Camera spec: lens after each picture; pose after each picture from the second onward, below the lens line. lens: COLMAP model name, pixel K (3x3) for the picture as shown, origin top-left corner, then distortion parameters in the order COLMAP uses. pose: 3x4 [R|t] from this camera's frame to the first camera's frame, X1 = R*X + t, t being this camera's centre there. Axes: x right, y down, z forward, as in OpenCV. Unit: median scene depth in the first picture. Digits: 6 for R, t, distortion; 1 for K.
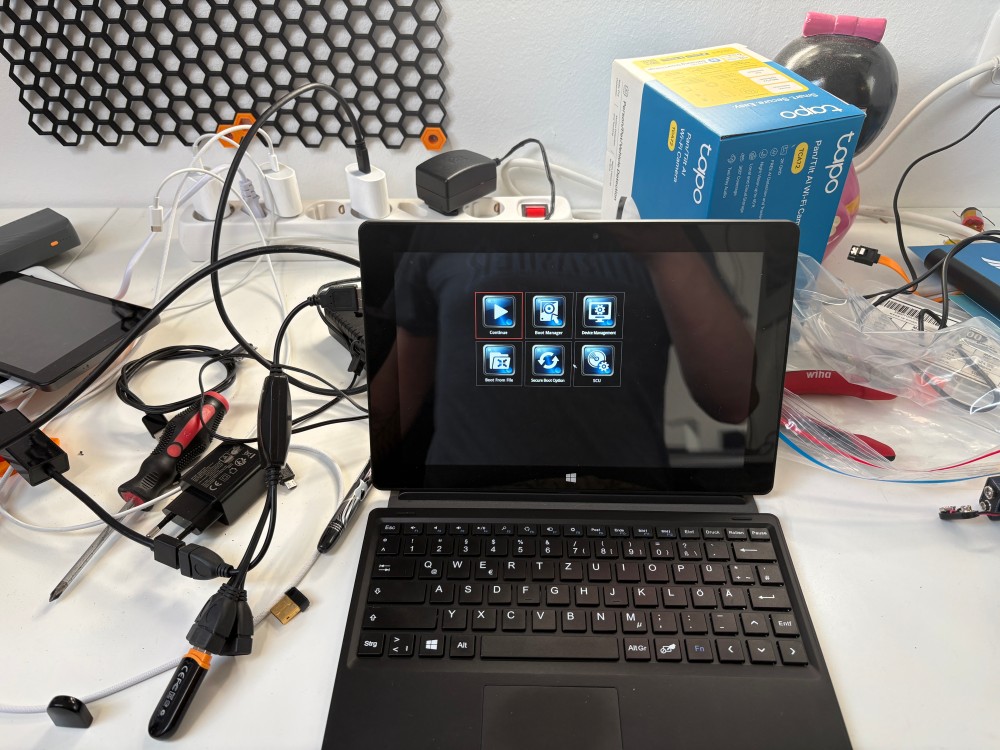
lens RADIAL K [[747.6, 0, 500.8], [0, 747.6, 371.4], [0, 0, 1]] dist [-0.001069, -0.034032]
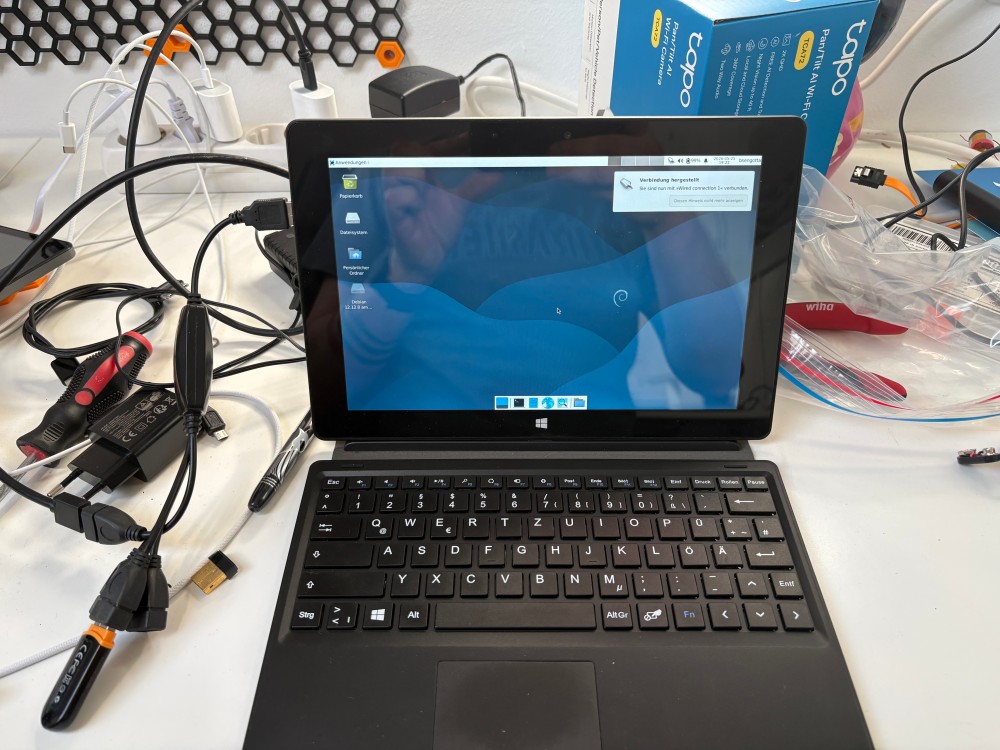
lens RADIAL K [[747.6, 0, 498.5], [0, 747.6, 373.9], [0, 0, 1]] dist [-0.001069, -0.034032]
pose [[0.999720, -0.010985, 0.020960, 0.026725], [0.009932, 0.998715, 0.049696, 0.042335], [-0.021479, -0.049474, 0.998544, 0.135084]]
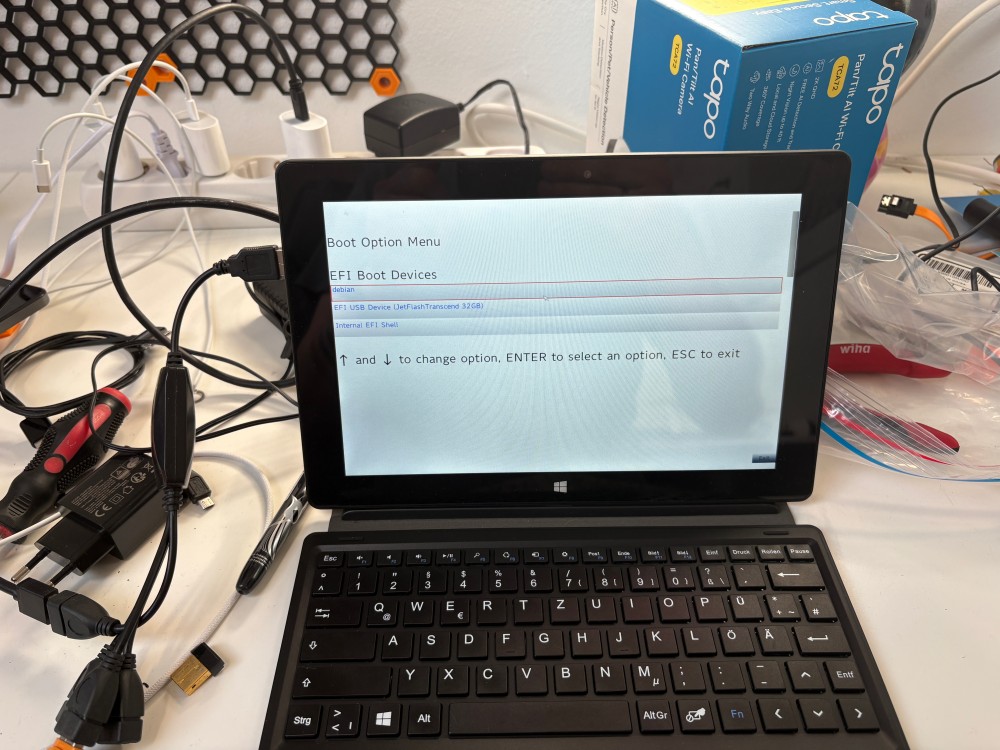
lens RADIAL K [[747.6, 0, 494.7], [0, 747.6, 364.8], [0, 0, 1]] dist [-0.001069, -0.034032]
pose [[0.999369, -0.023872, 0.026293, 0.007235], [0.023428, 0.999580, 0.017051, -0.001699], [-0.026689, -0.016424, 0.999509, 0.219966]]
